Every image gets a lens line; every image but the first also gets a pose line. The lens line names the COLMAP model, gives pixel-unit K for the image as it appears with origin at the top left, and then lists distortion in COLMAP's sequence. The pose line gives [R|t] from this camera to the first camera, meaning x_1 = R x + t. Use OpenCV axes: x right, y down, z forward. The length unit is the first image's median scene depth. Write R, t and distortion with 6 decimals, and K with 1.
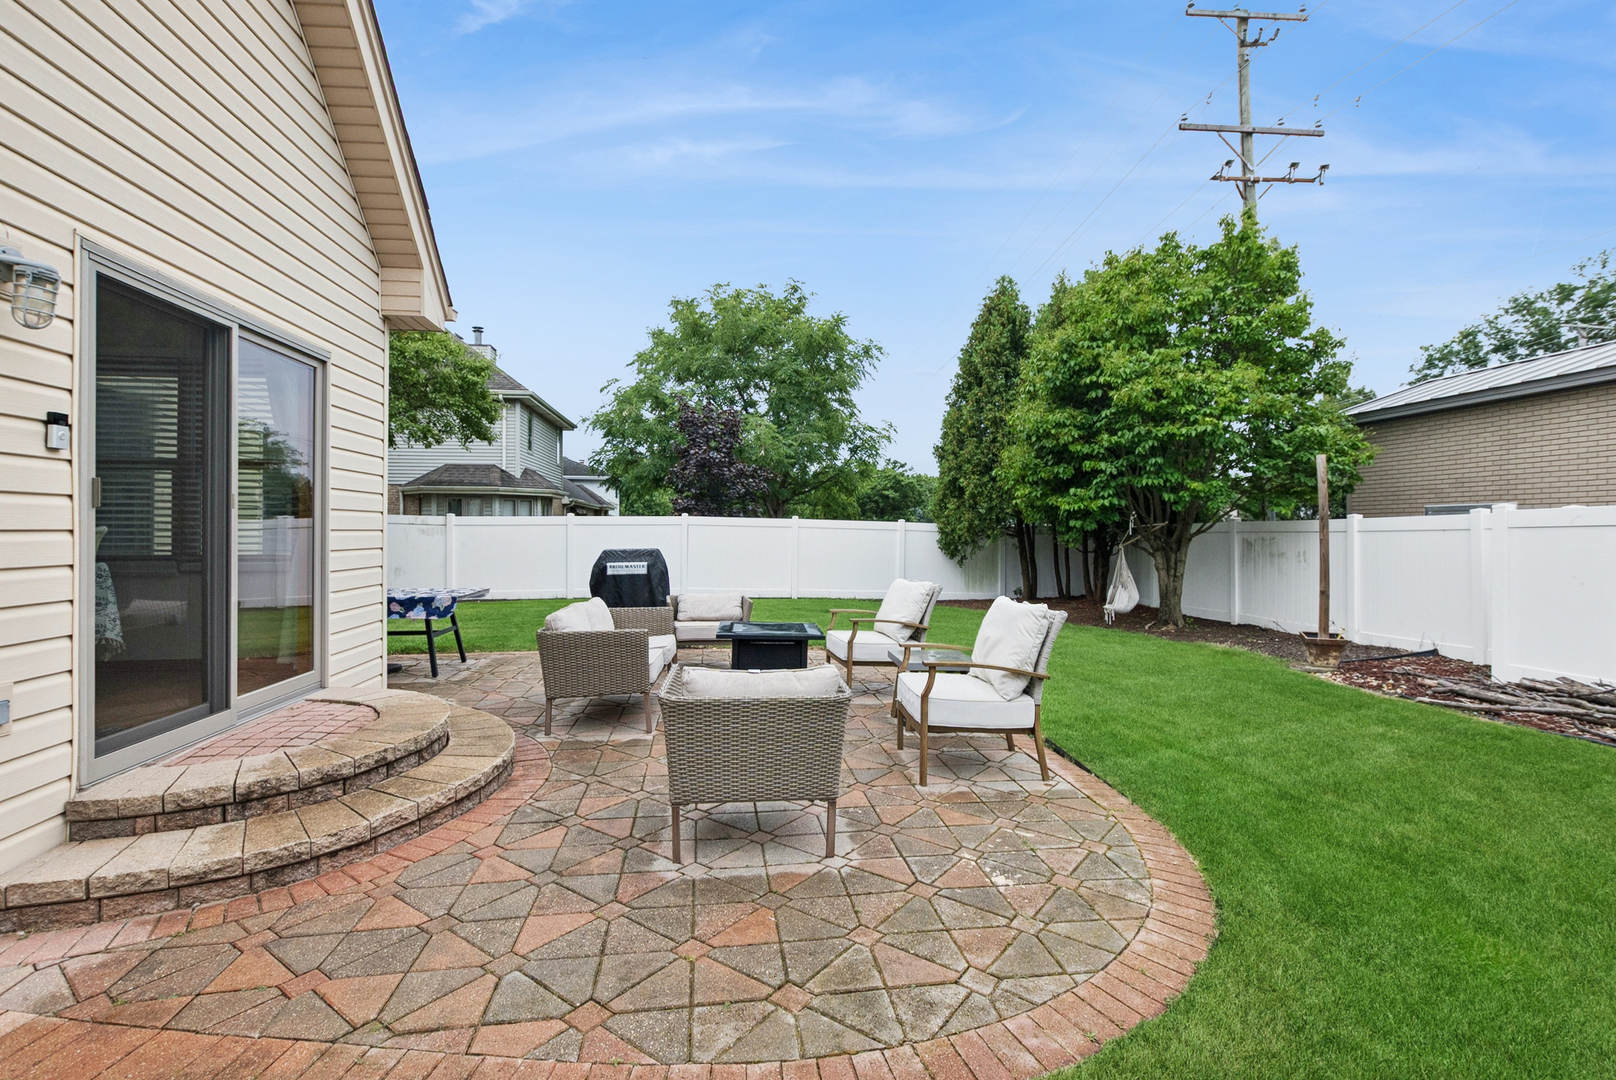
lens RADIAL K [[729.4, 0, 810.0], [0, 729.4, 534.0], [0, 0, 1]] dist [-0.016320, 0.001778]
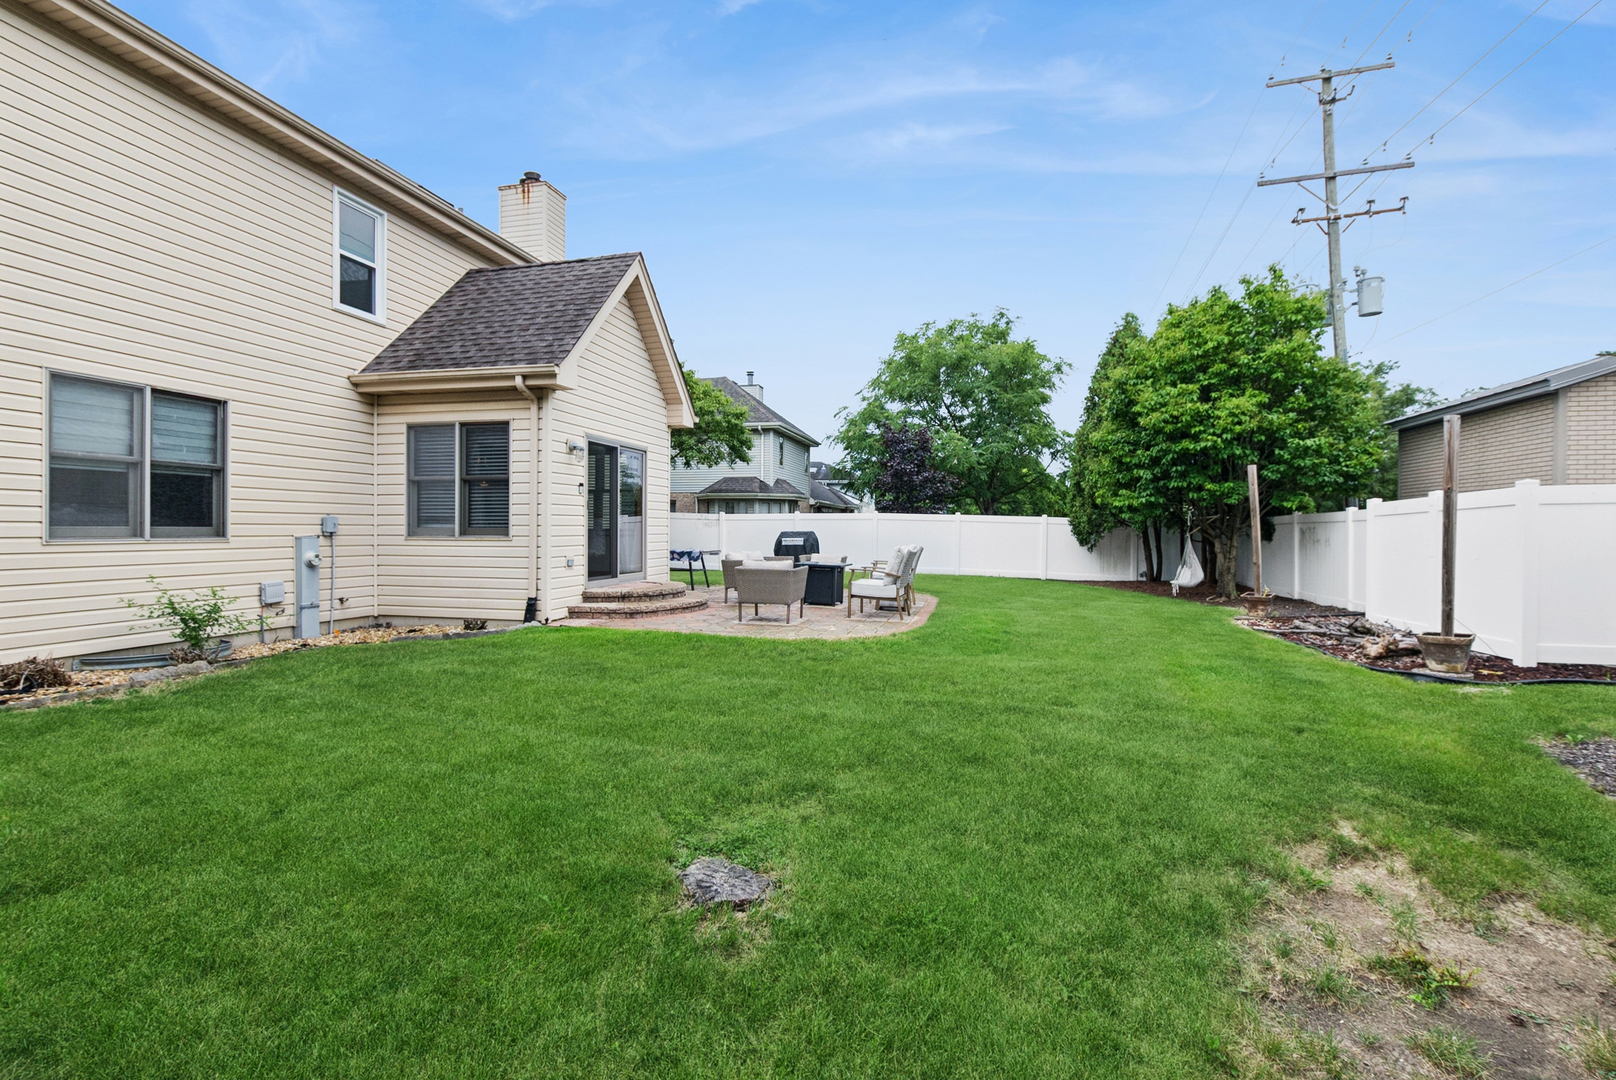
lens RADIAL K [[729.4, 0, 808.0], [0, 729.4, 531.5], [0, 0, 1]] dist [-0.016320, 0.001778]
pose [[0.928685, 0.003196, -0.370855, 0.223052], [-0.003831, 0.999992, -0.000975, 0.012209], [0.370849, 0.002326, 0.928690, -0.322315]]
